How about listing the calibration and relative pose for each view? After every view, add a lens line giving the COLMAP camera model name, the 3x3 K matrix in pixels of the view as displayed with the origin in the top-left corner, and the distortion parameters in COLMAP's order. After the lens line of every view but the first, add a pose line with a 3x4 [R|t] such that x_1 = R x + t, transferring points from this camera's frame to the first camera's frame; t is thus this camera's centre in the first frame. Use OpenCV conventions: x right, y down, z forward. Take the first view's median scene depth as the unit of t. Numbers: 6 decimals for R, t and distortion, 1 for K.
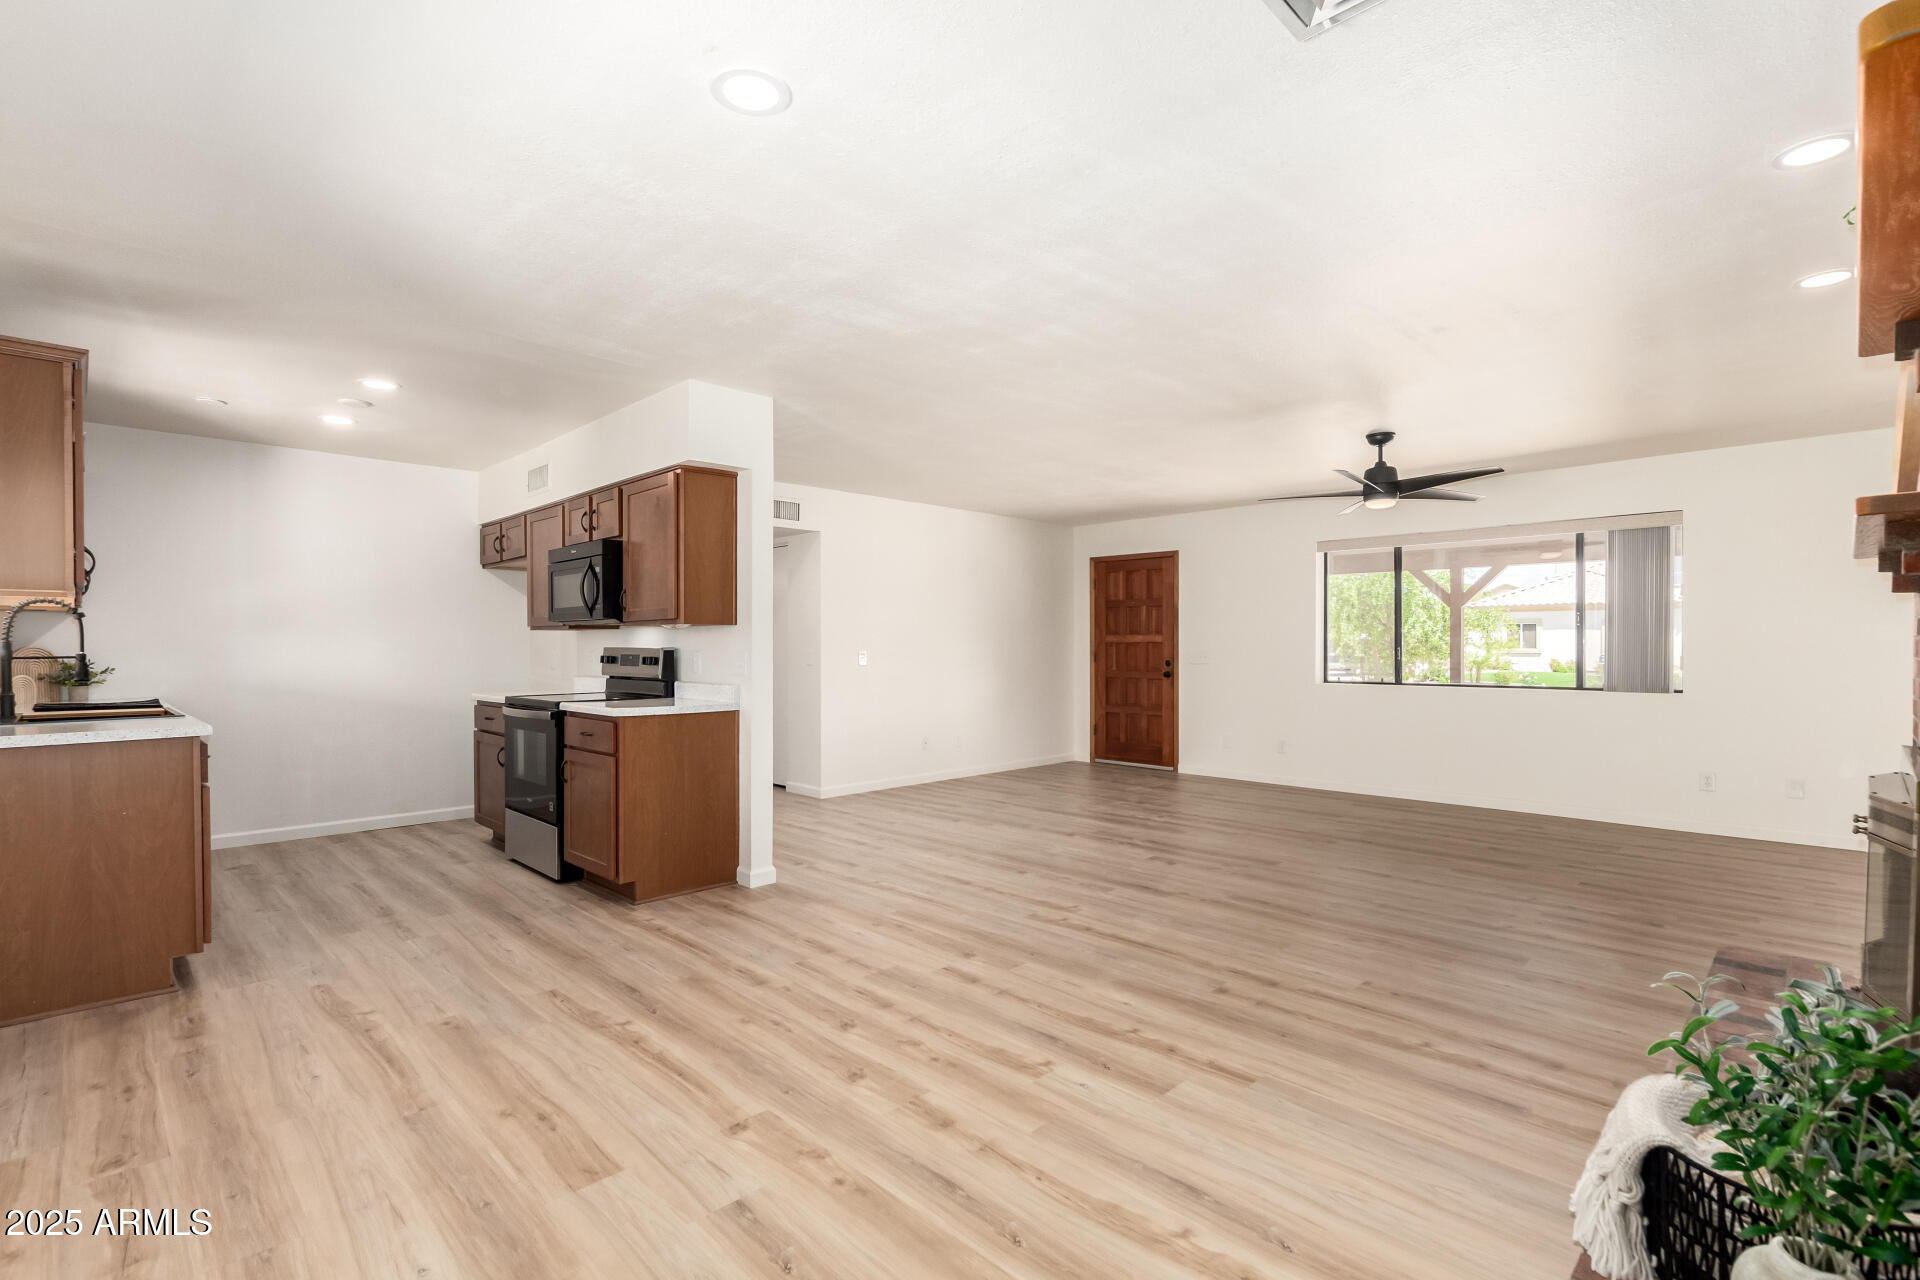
lens RADIAL K [[879.3, 0, 959.0], [0, 879.3, 653.3], [0, 0, 1]] dist [0.001906, 0.000332]
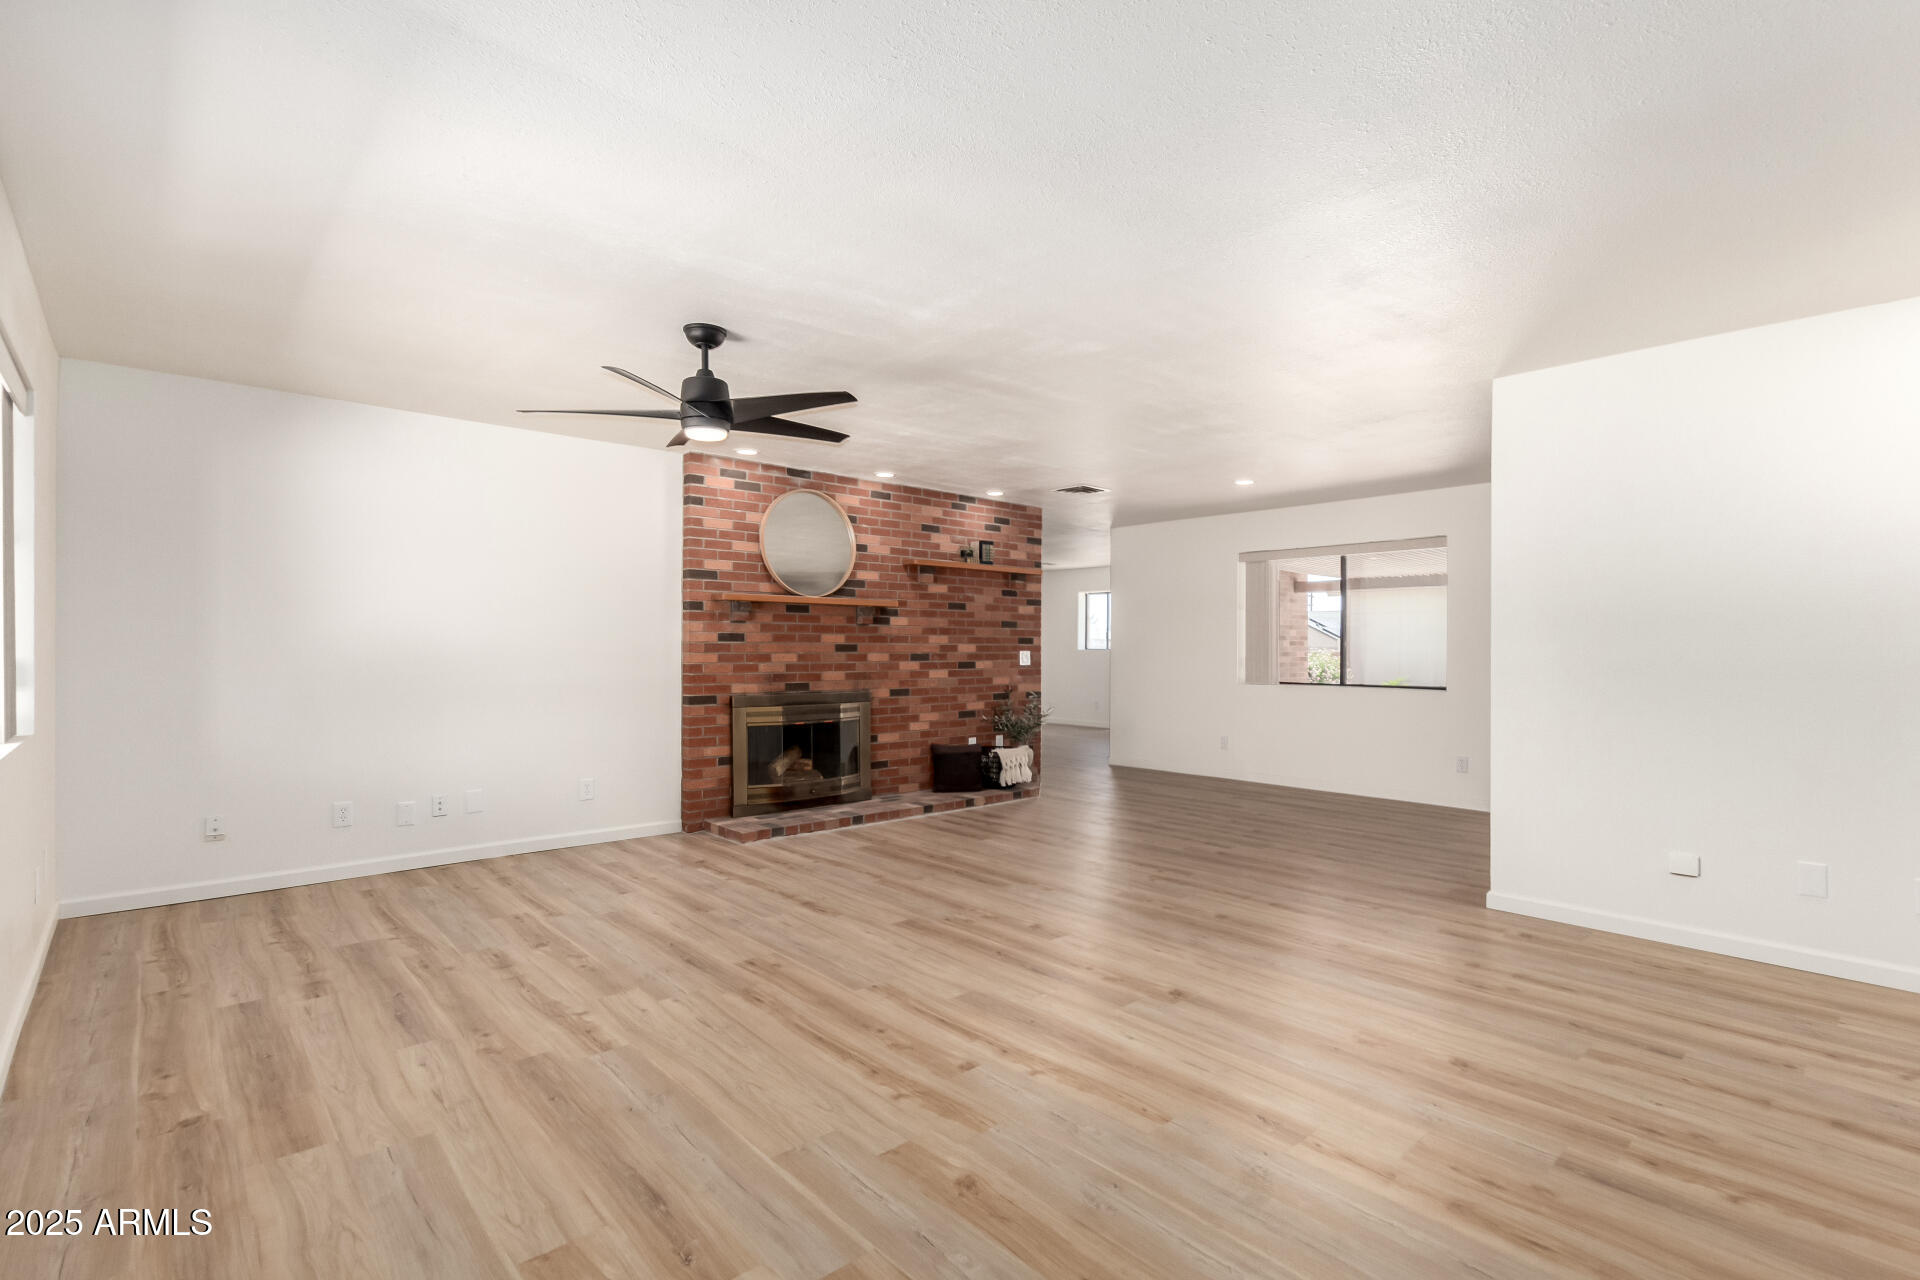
lens RADIAL K [[889.9, 0, 963.0], [0, 889.9, 644.9], [0, 0, 1]] dist [-0.000934, -0.001695]
pose [[-0.998984, -0.014412, 0.042692, 0.322986], [-0.014270, 0.999892, 0.003634, -0.009437], [-0.042740, 0.003021, -0.999082, 2.096095]]
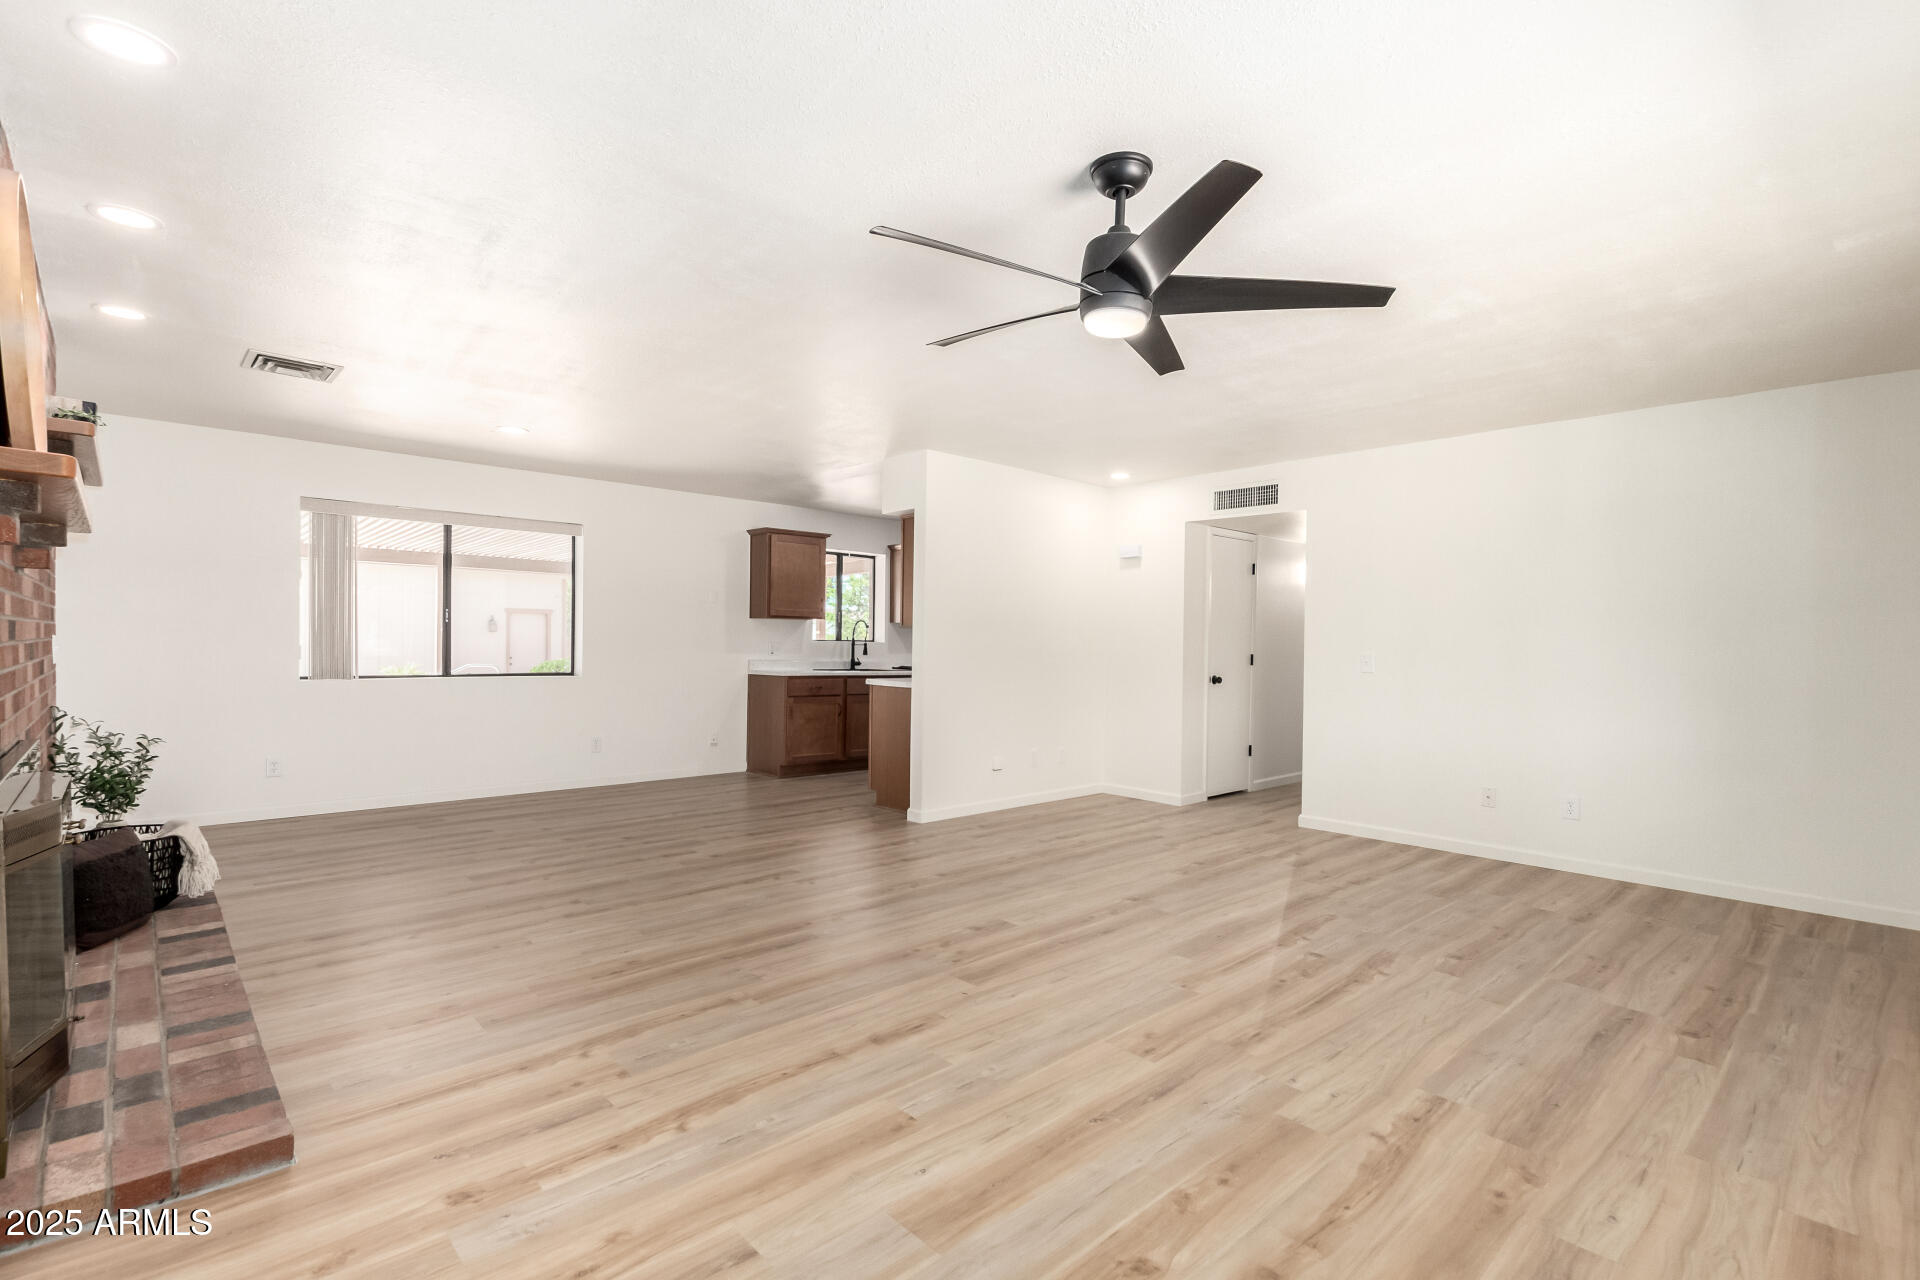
lens RADIAL K [[889.9, 0, 963.0], [0, 889.9, 644.9], [0, 0, 1]] dist [-0.000934, -0.001695]
pose [[-0.032716, -0.003216, -0.999460, 1.171456], [-0.019277, 0.999811, -0.002586, 0.002150], [0.999279, 0.019182, -0.032771, 1.189453]]
